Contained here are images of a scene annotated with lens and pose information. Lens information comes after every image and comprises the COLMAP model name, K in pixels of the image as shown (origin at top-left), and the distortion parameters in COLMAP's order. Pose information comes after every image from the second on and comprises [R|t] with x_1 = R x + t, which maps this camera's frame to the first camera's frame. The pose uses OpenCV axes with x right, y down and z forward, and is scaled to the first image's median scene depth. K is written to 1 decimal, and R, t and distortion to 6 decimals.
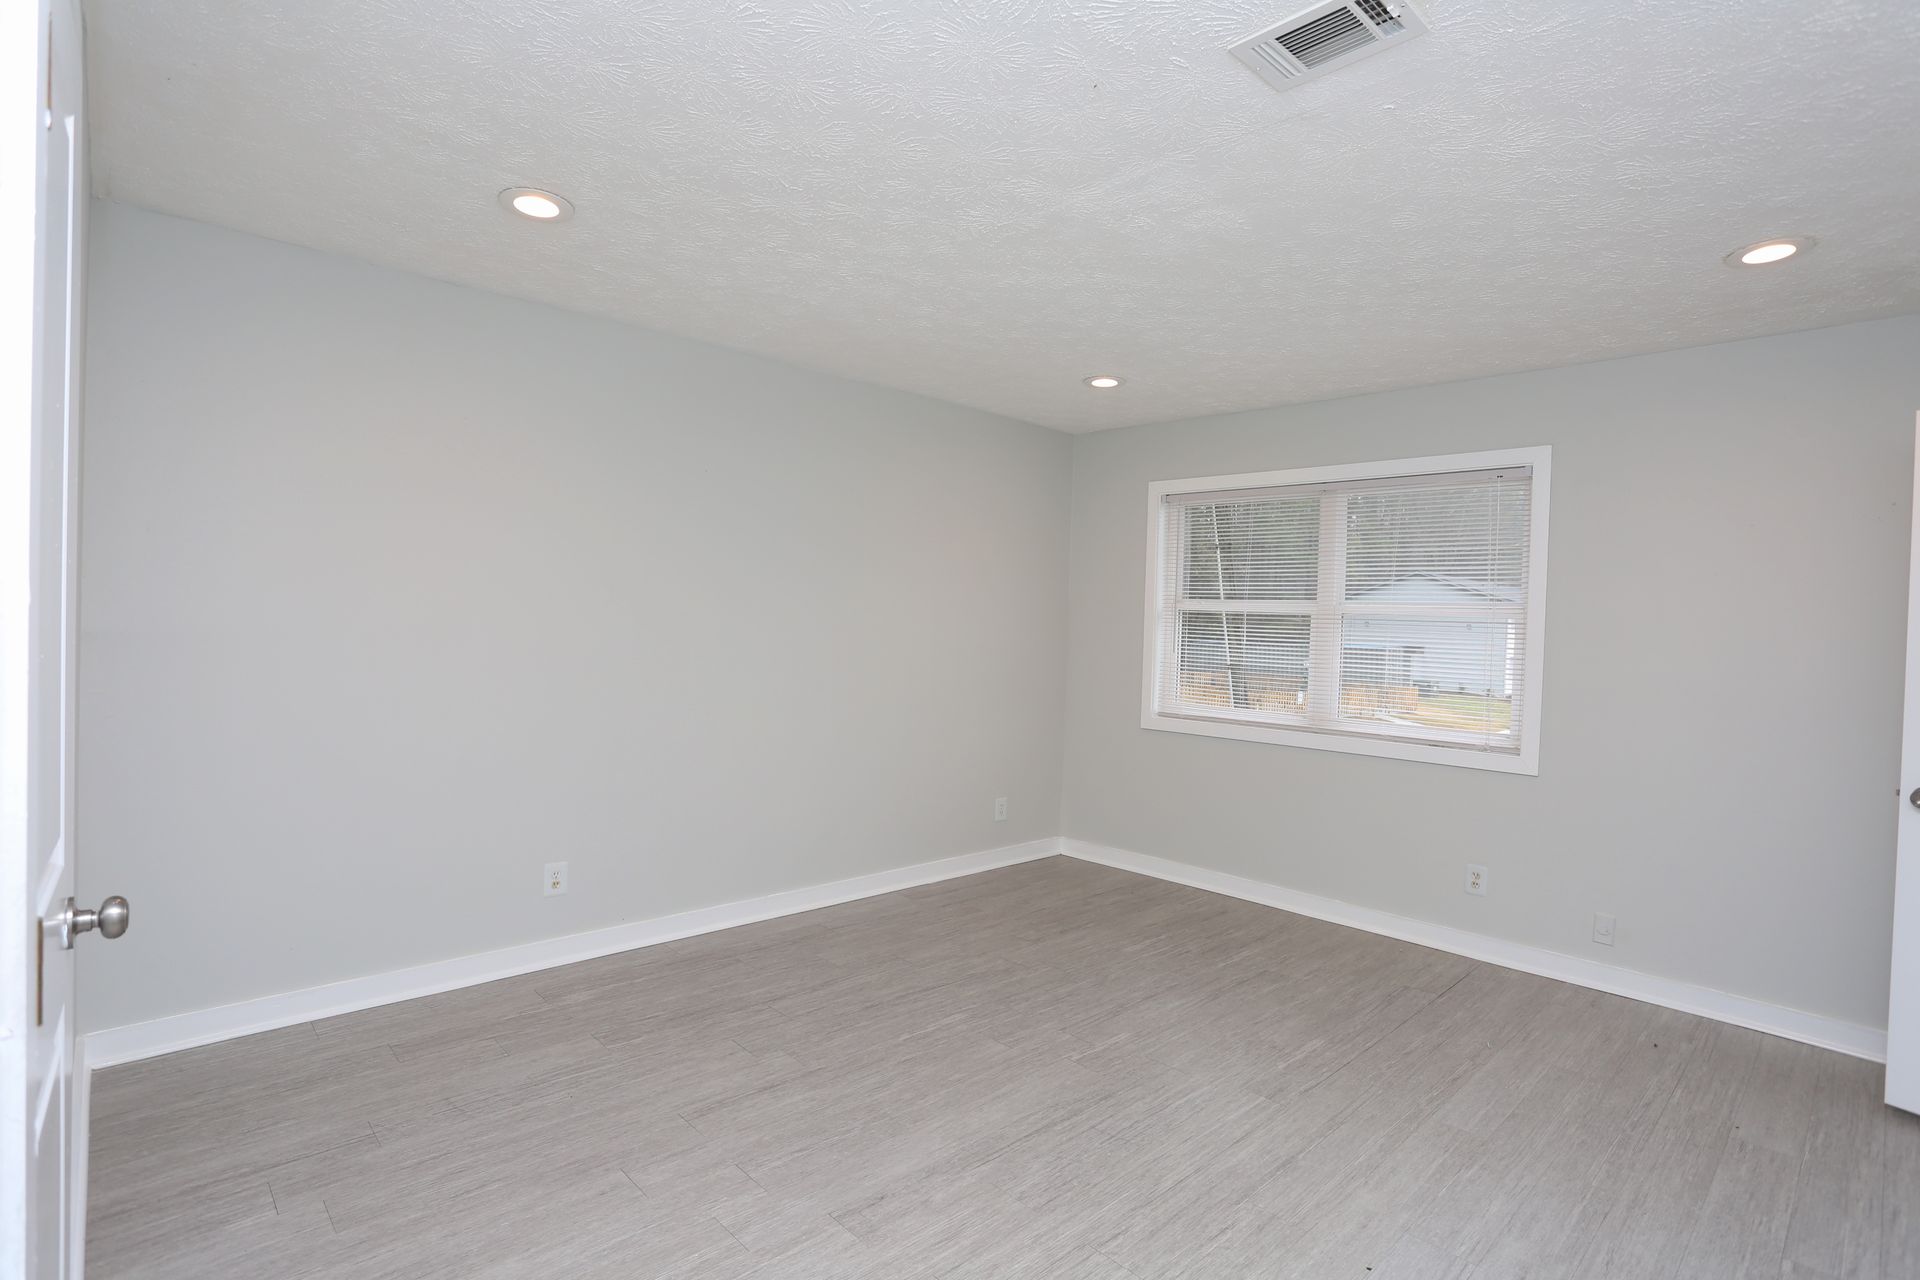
lens RADIAL K [[938.5, 0, 953.9], [0, 938.5, 631.5], [0, 0, 1]] dist [-0.075639, 0.034905]
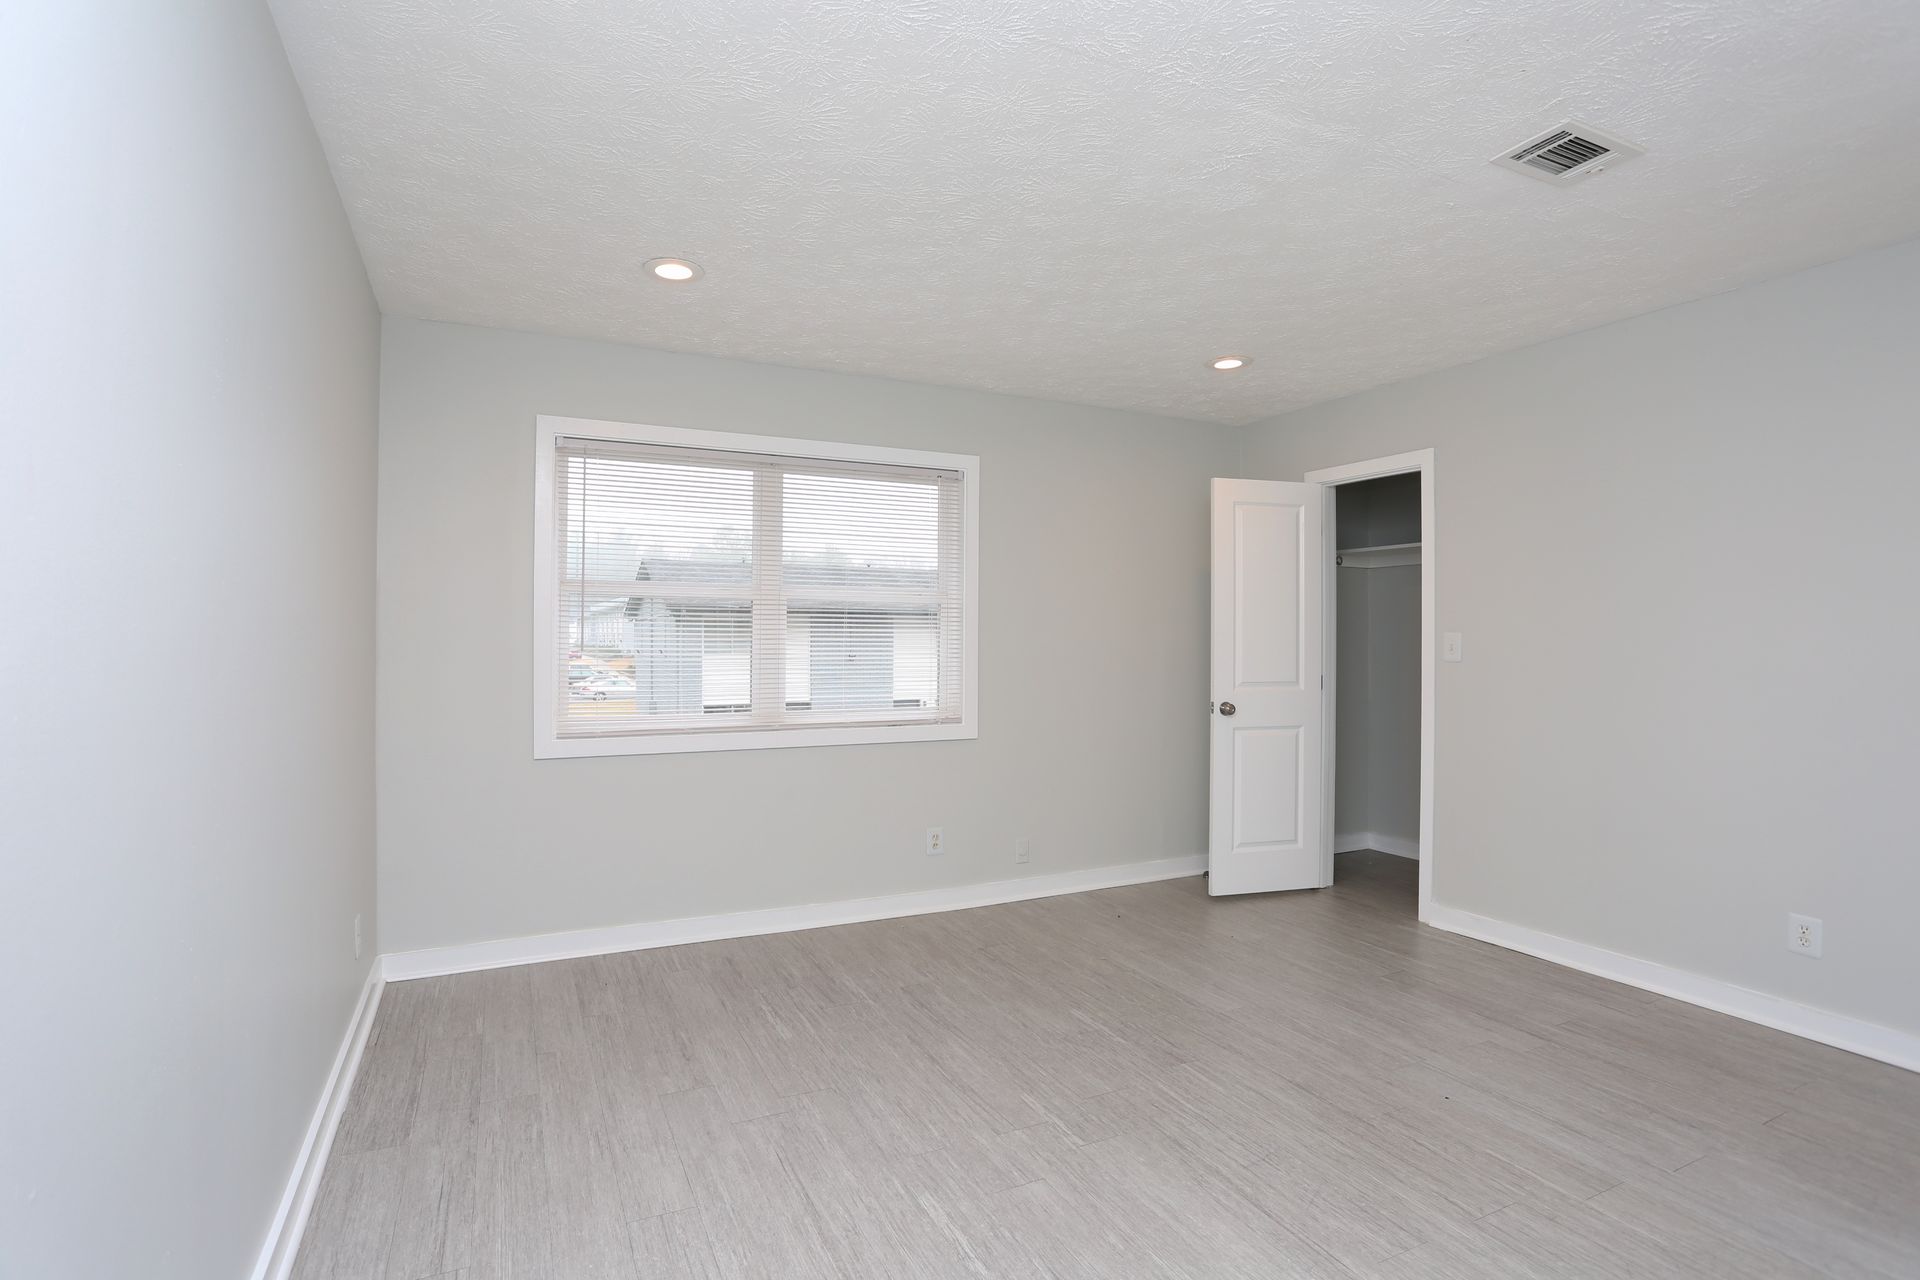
lens RADIAL K [[938.5, 0, 953.9], [0, 938.5, 631.5], [0, 0, 1]] dist [-0.075639, 0.034905]
pose [[0.297981, -0.021399, 0.954332, -0.515483], [0.019020, 0.999683, 0.016477, 0.001543], [-0.954382, 0.013242, 0.298294, 0.674030]]
